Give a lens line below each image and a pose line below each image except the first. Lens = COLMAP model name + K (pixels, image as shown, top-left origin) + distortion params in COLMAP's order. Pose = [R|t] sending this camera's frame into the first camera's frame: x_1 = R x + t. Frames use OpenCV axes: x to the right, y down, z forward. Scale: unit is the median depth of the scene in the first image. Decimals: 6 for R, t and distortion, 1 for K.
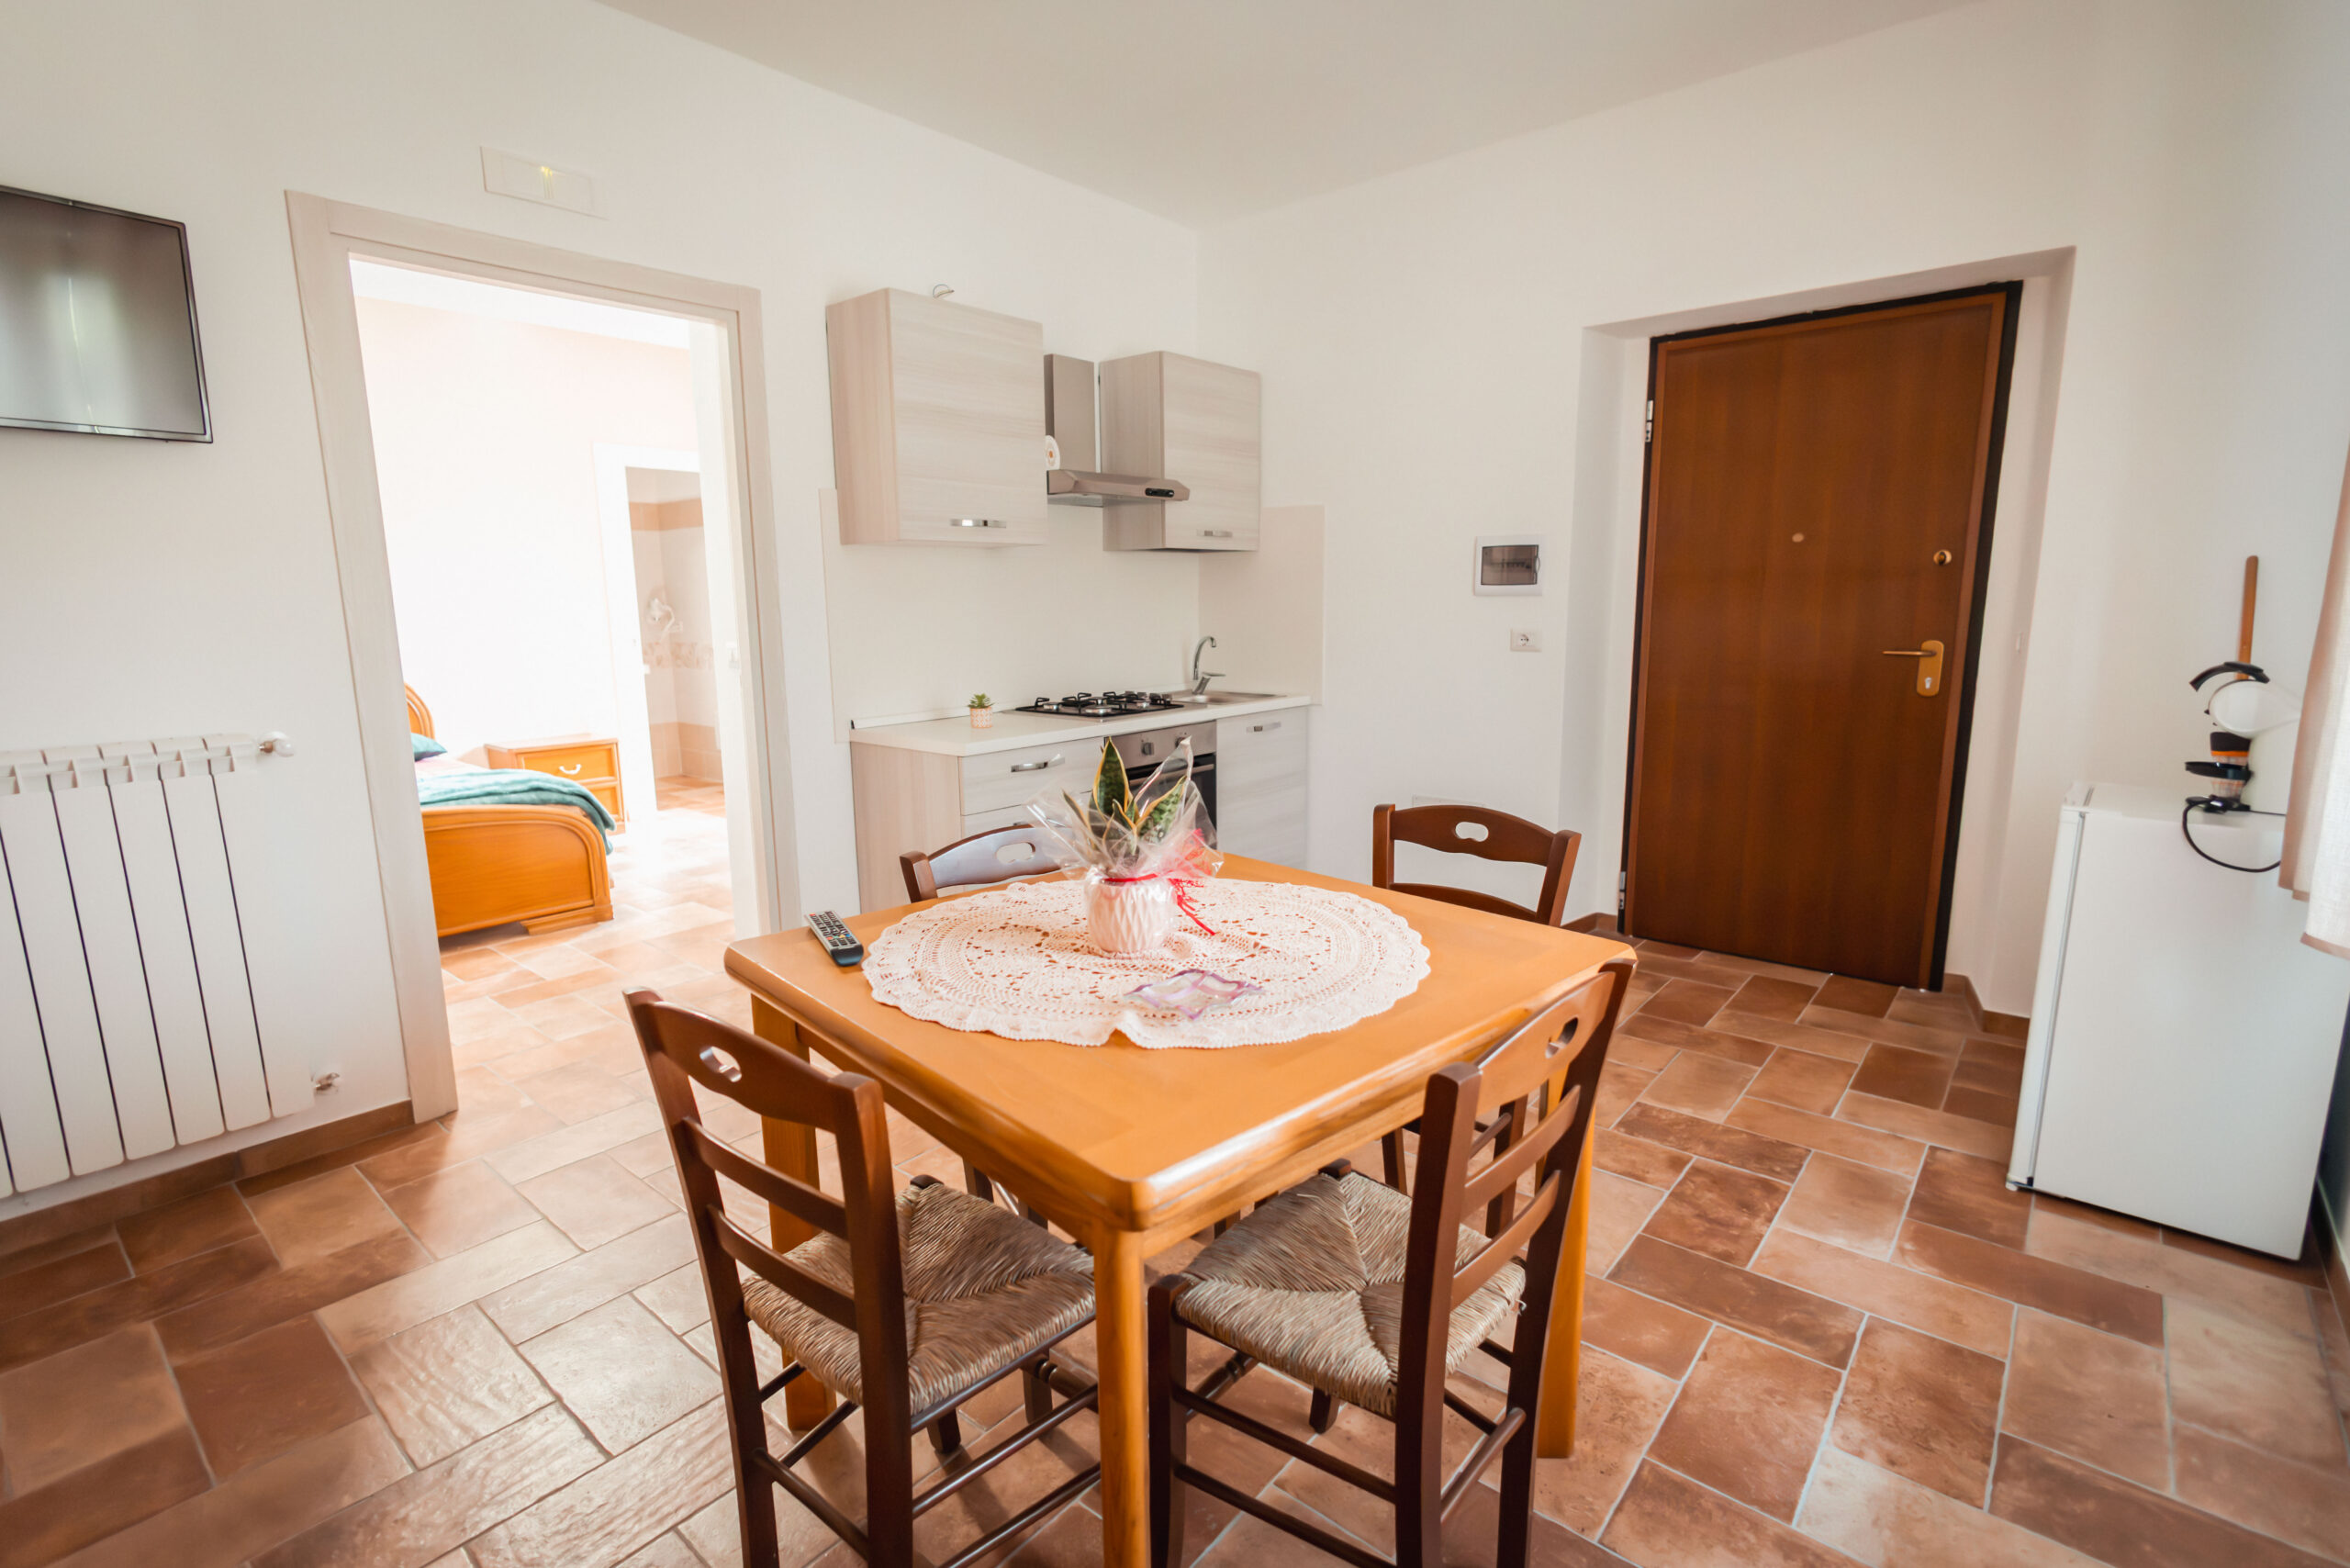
lens RADIAL K [[1092.0, 0, 1175.0], [0, 1092.0, 784.0], [0, 0, 1]] dist [-0.014118, -0.001046]
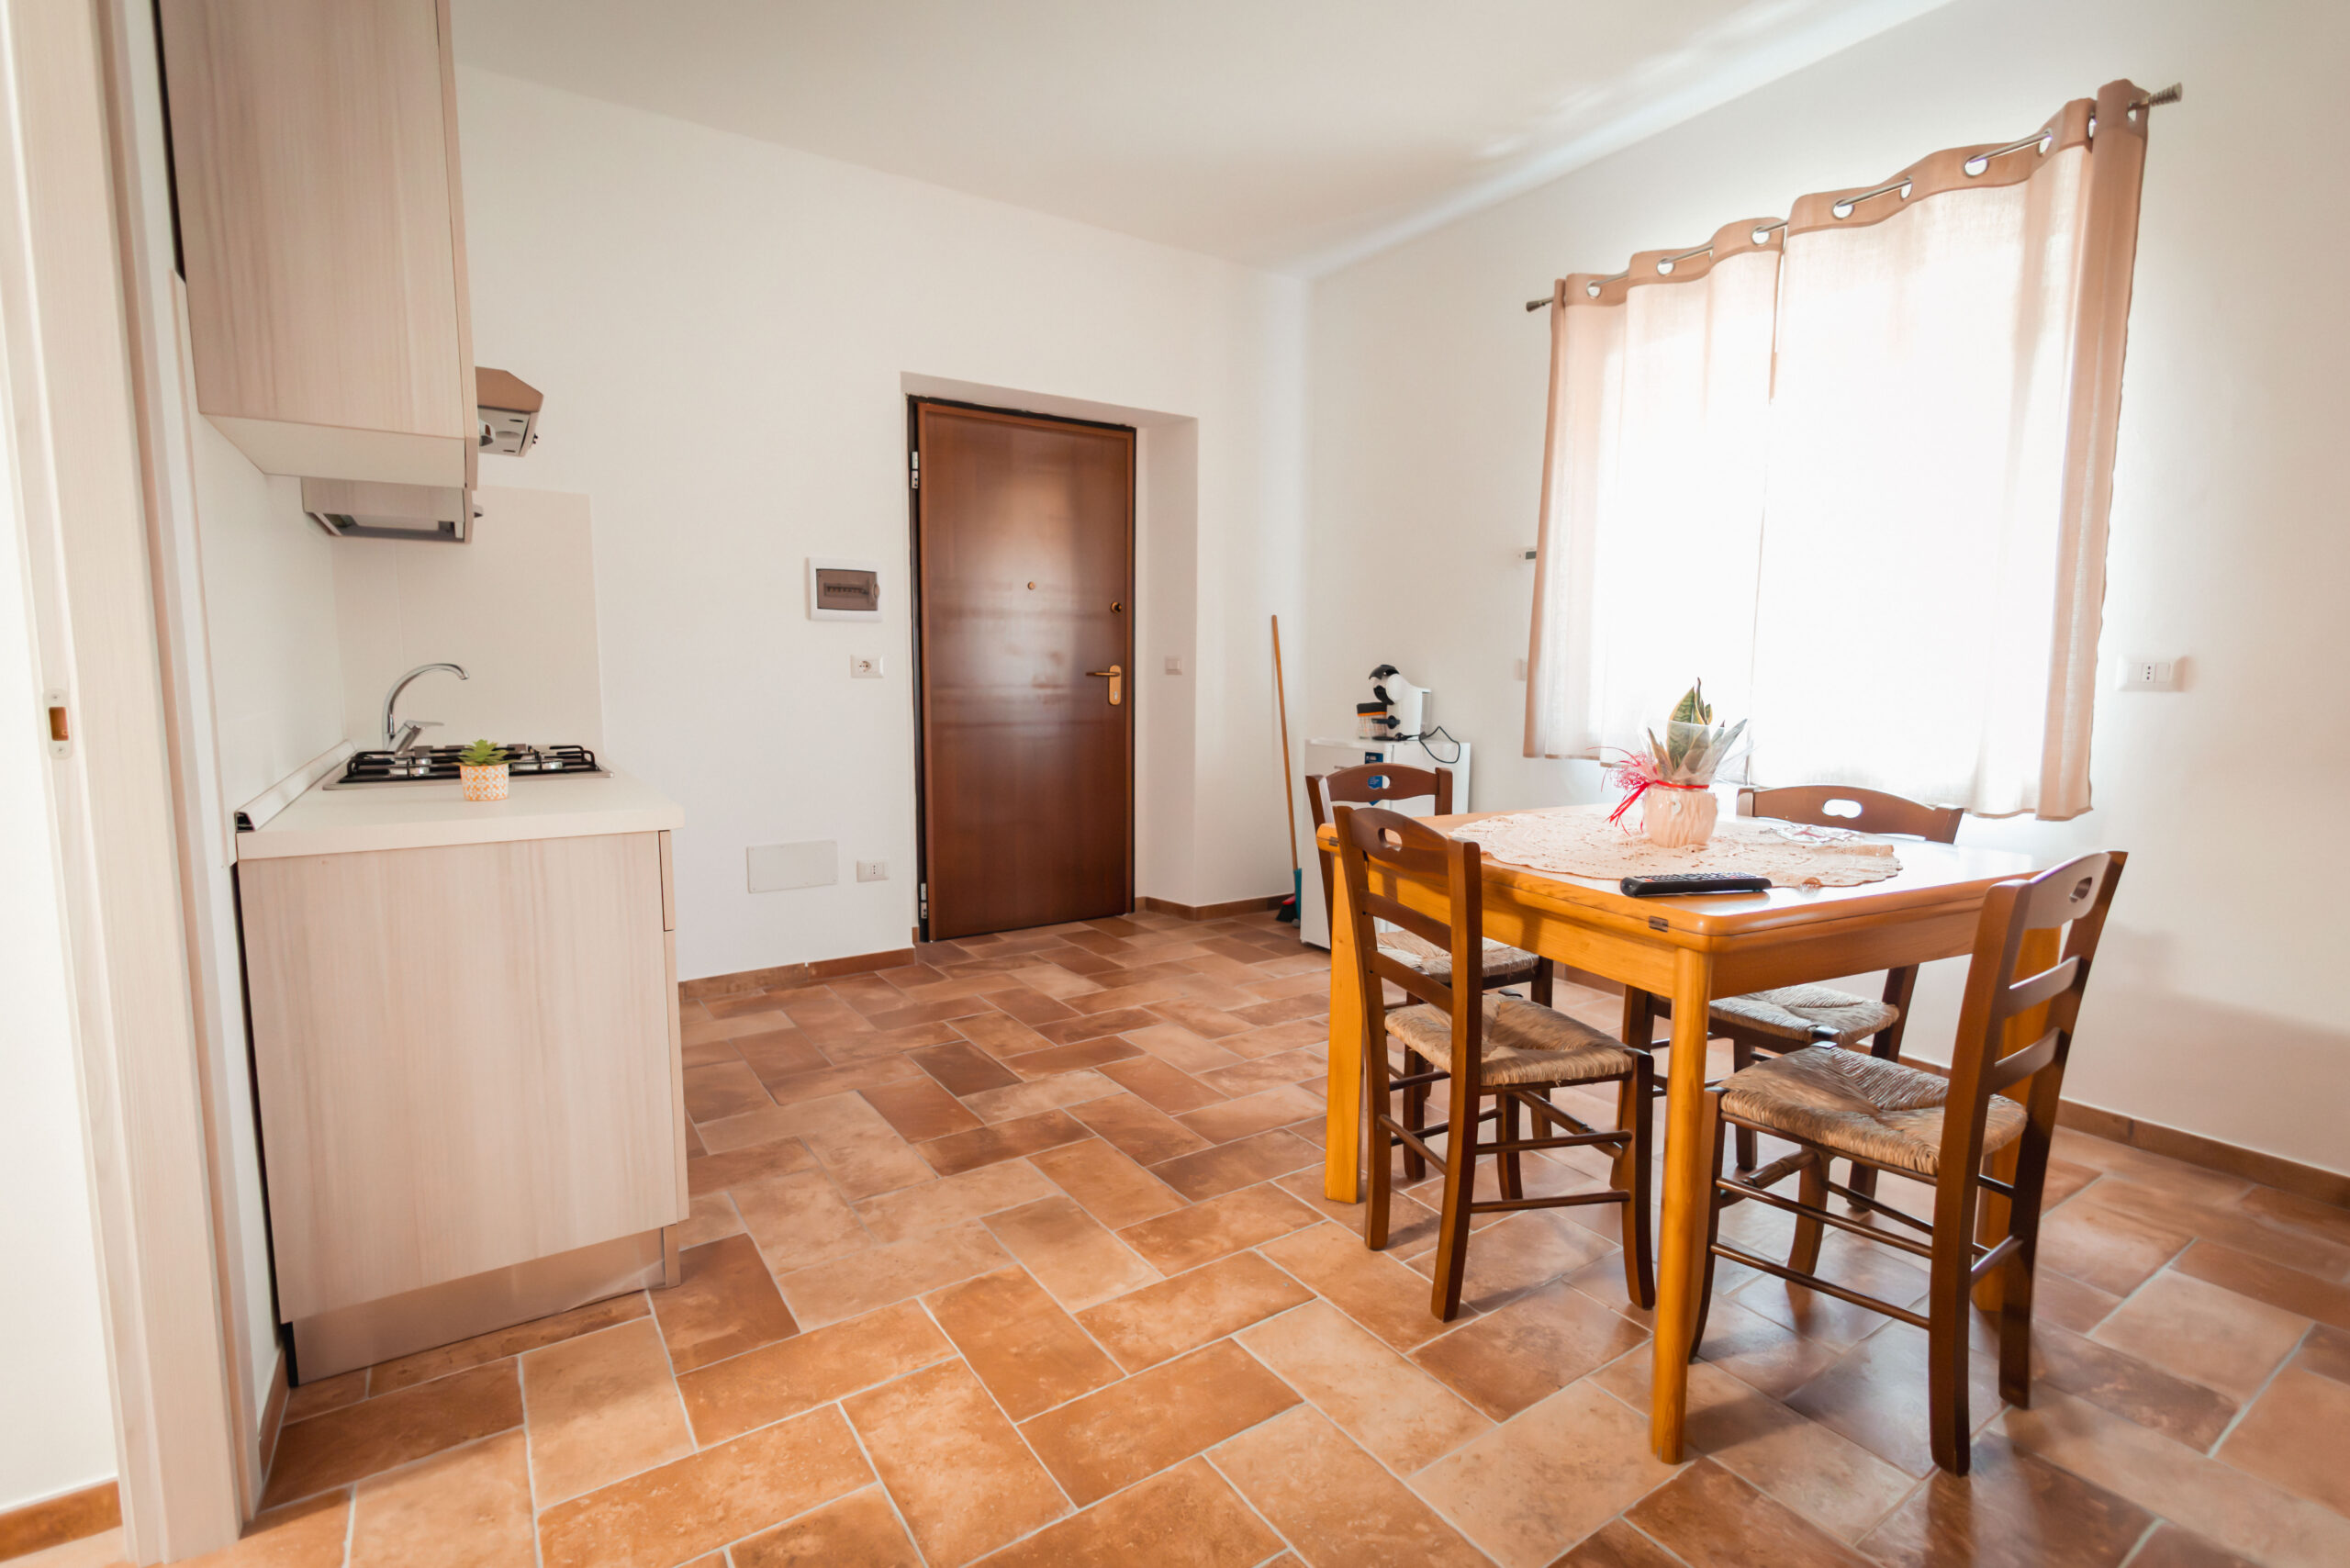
lens RADIAL K [[1092.0, 0, 1175.0], [0, 1092.0, 784.0], [0, 0, 1]] dist [-0.014118, -0.001046]
pose [[0.271961, -0.087542, 0.958318, -0.613861], [0.155457, 0.986770, 0.046024, -0.030558], [-0.949668, 0.136460, 0.281972, 0.508446]]
